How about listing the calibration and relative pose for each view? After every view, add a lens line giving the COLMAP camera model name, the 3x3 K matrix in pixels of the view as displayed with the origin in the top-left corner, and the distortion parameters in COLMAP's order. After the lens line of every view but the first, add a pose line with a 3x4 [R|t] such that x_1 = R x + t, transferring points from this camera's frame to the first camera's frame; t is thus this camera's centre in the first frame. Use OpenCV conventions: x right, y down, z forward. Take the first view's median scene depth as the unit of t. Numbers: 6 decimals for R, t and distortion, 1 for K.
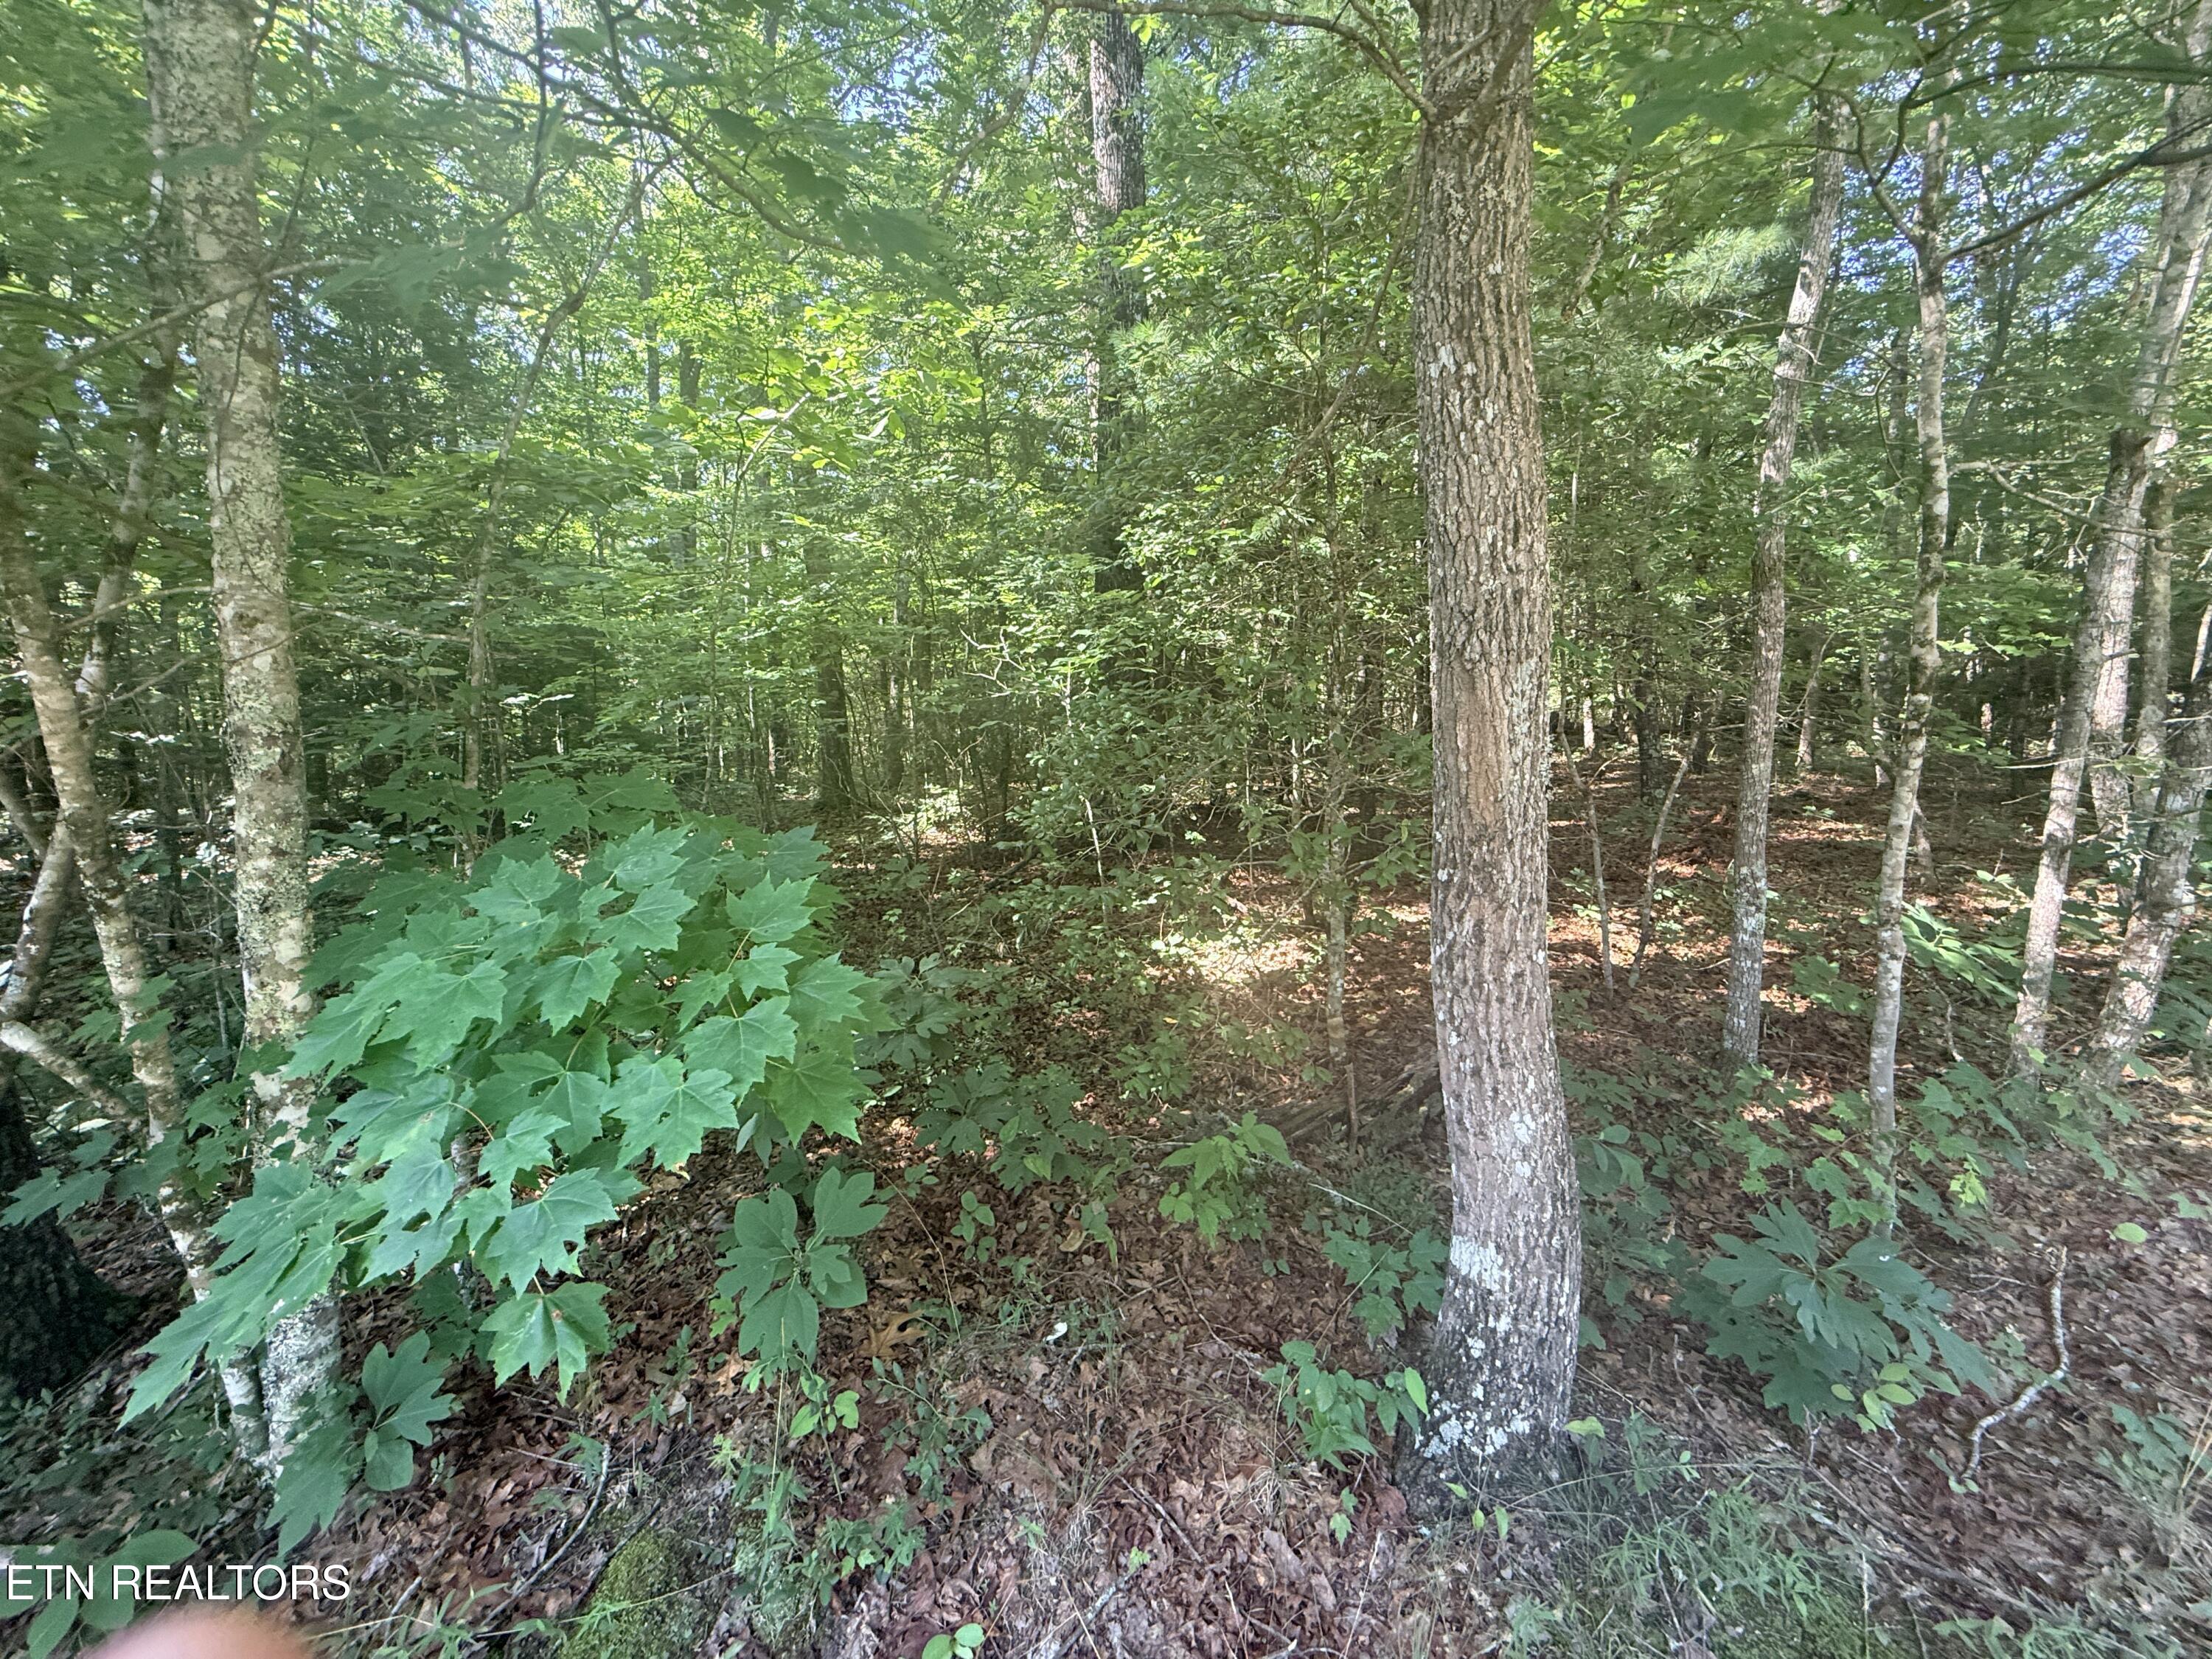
lens RADIAL K [[881.9, 0, 1099.4], [0, 881.9, 829.7], [0, 0, 1]] dist [0.000952, -0.000283]
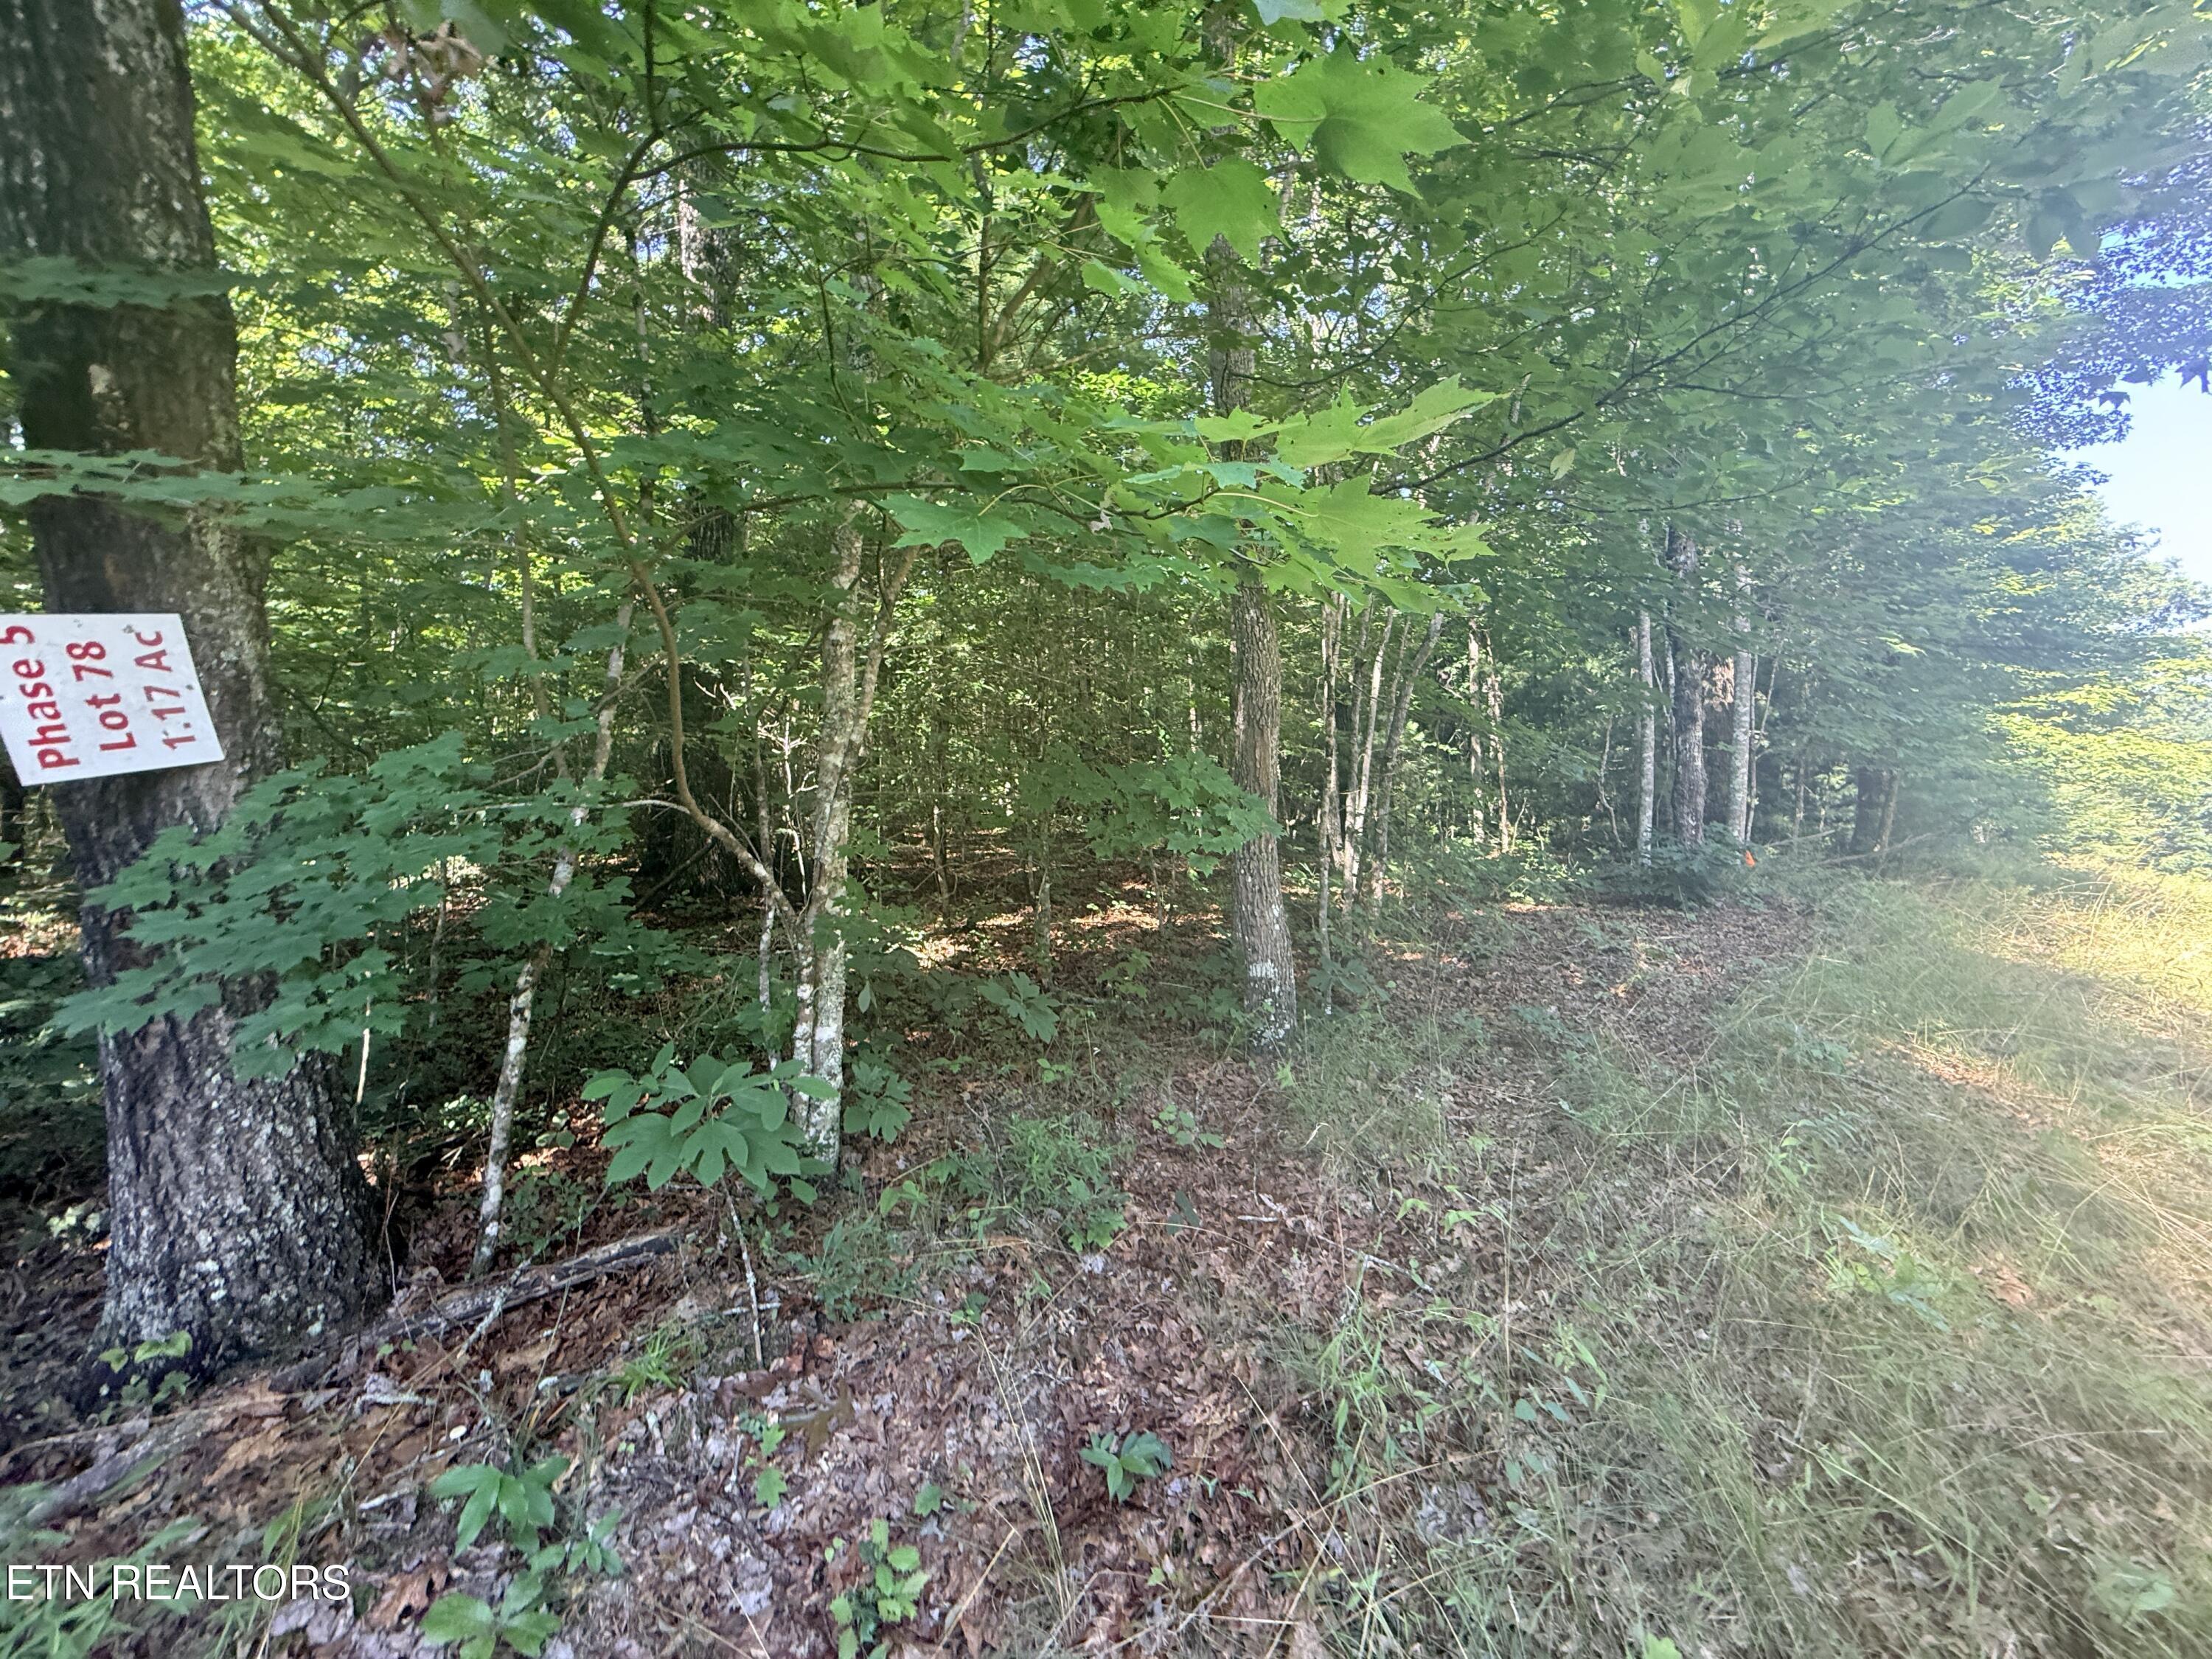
lens RADIAL K [[881.9, 0, 1104.0], [0, 881.9, 832.2], [0, 0, 1]] dist [0.000952, -0.000283]
pose [[0.786184, 0.001632, 0.617990, -0.891217], [0.056456, 0.995625, -0.074450, 0.168748], [-0.615408, 0.093421, 0.782653, -0.418802]]
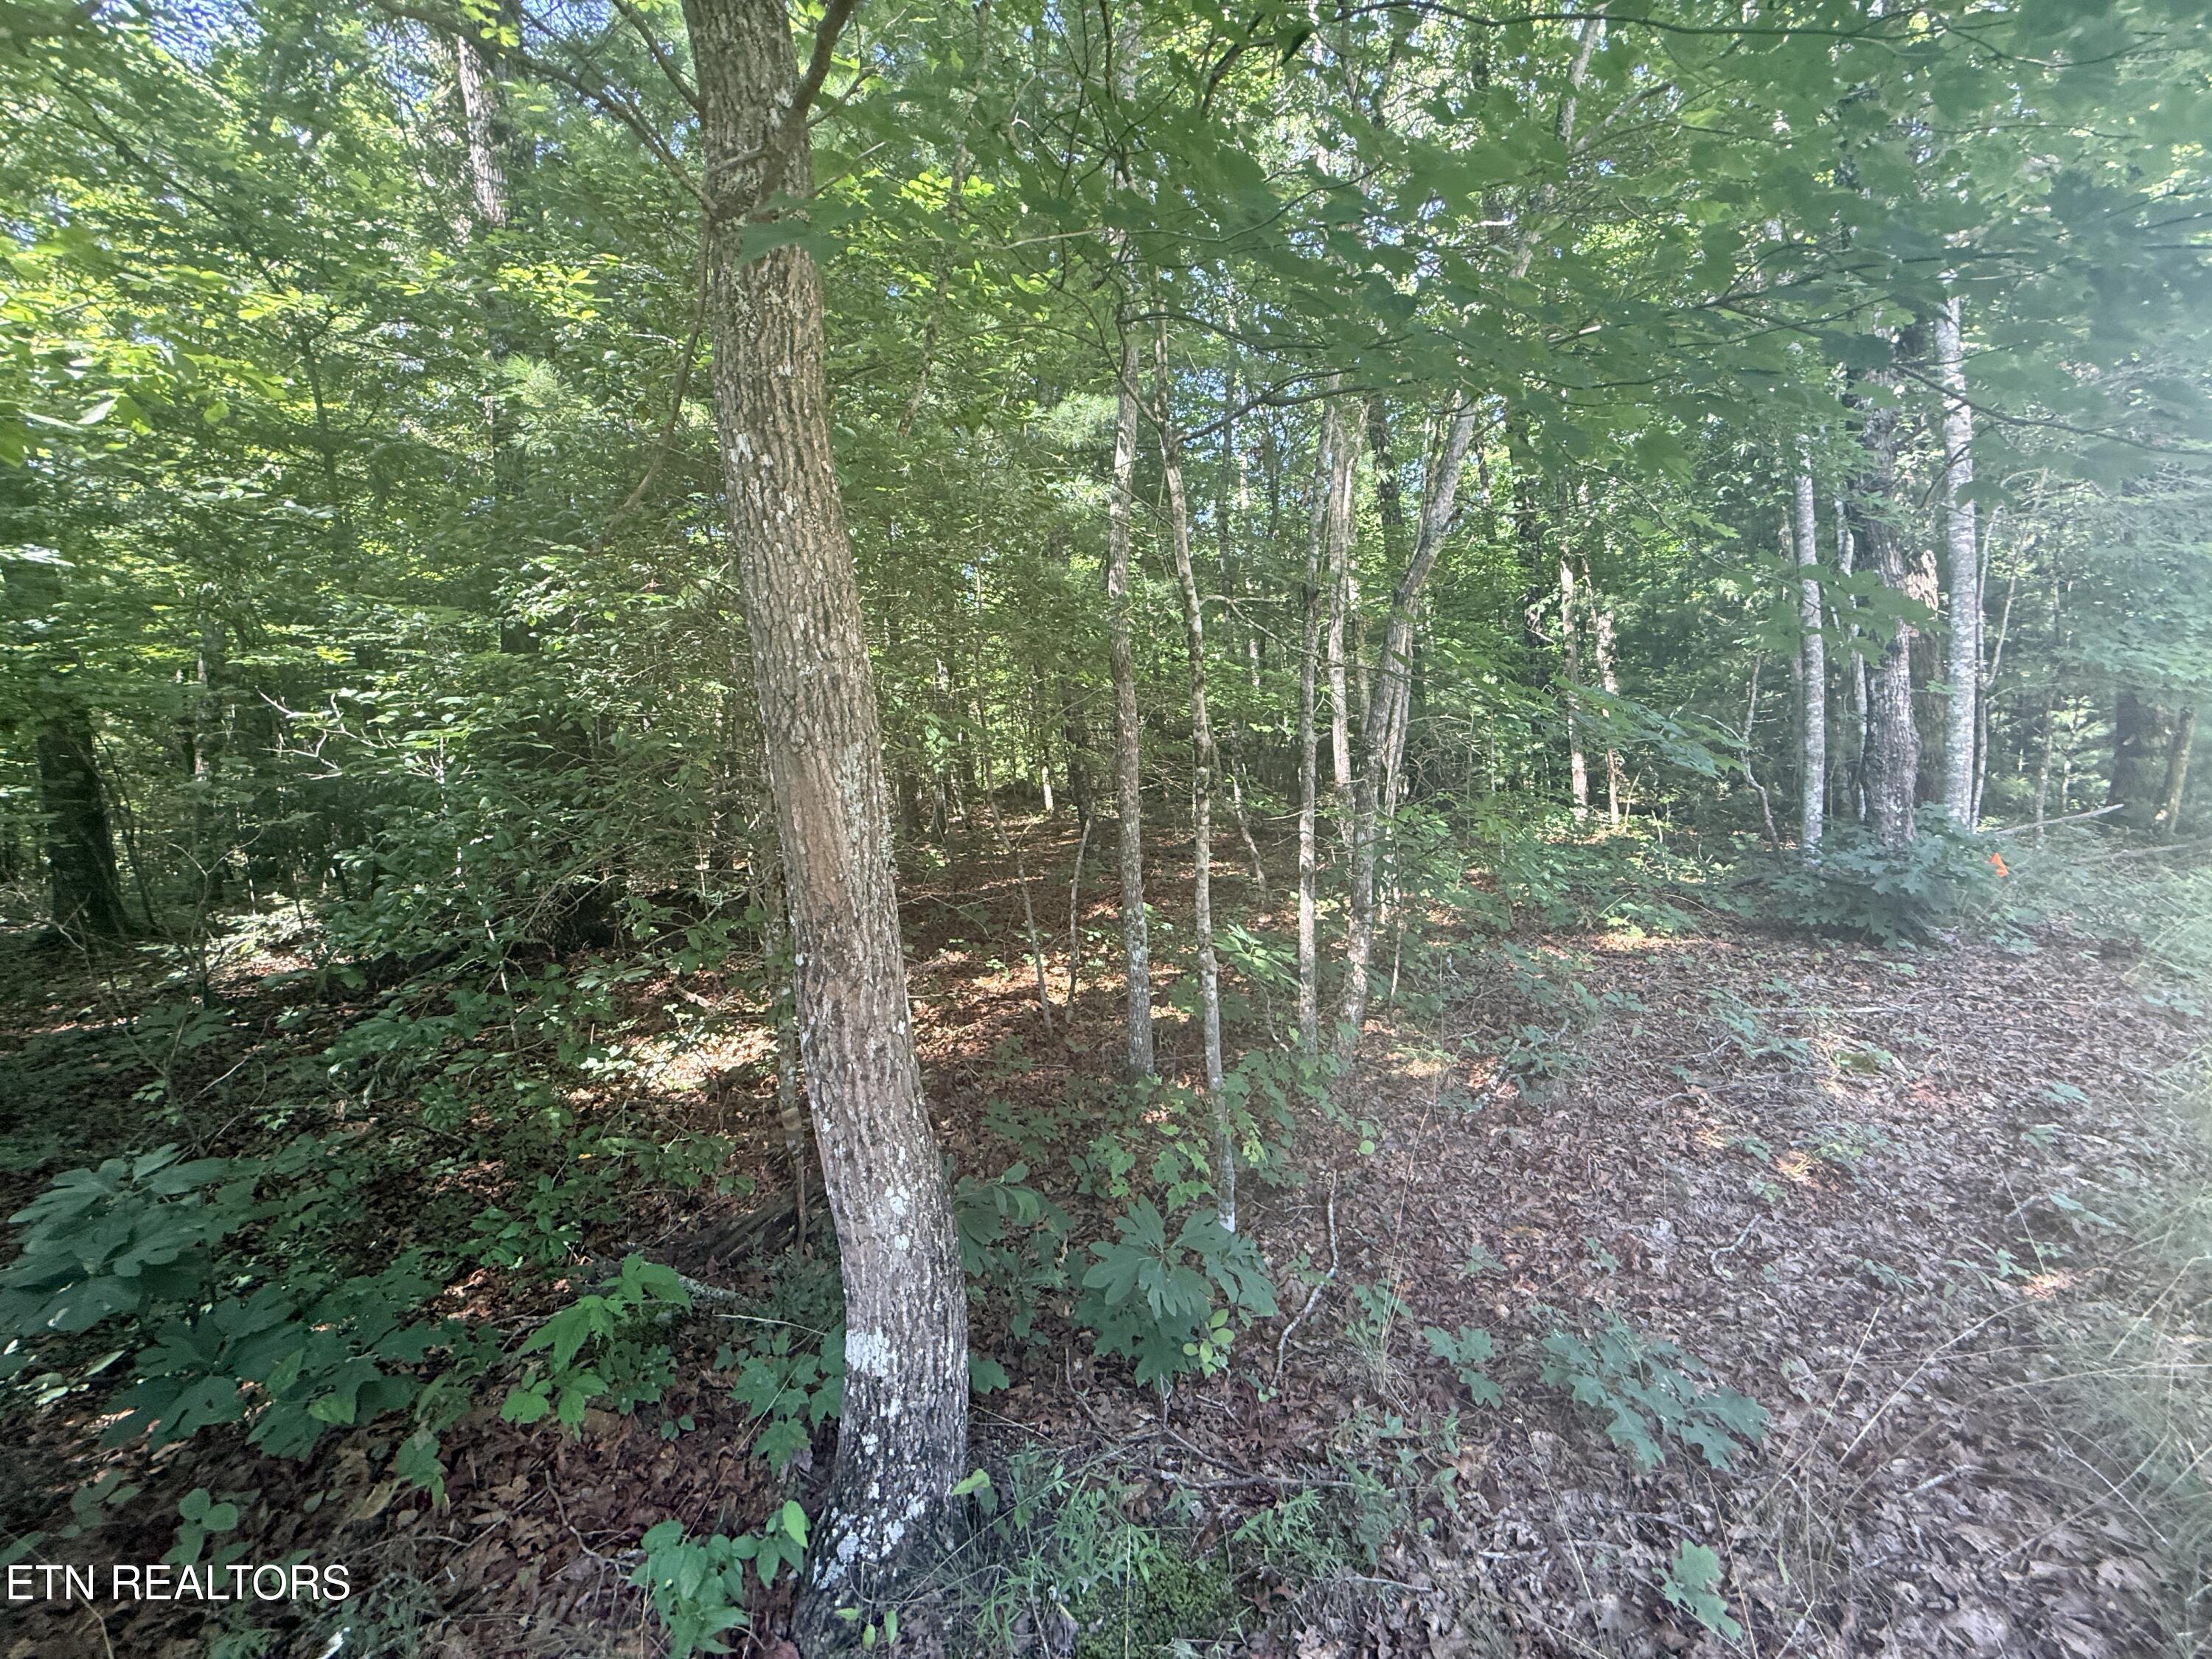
lens RADIAL K [[881.9, 0, 1101.2], [0, 881.9, 829.5], [0, 0, 1]] dist [0.000952, -0.000283]
pose [[0.850613, -0.050494, 0.523361, 0.104395], [0.092055, 0.994306, -0.053685, -0.005468], [-0.517670, 0.093843, 0.850418, -0.011729]]
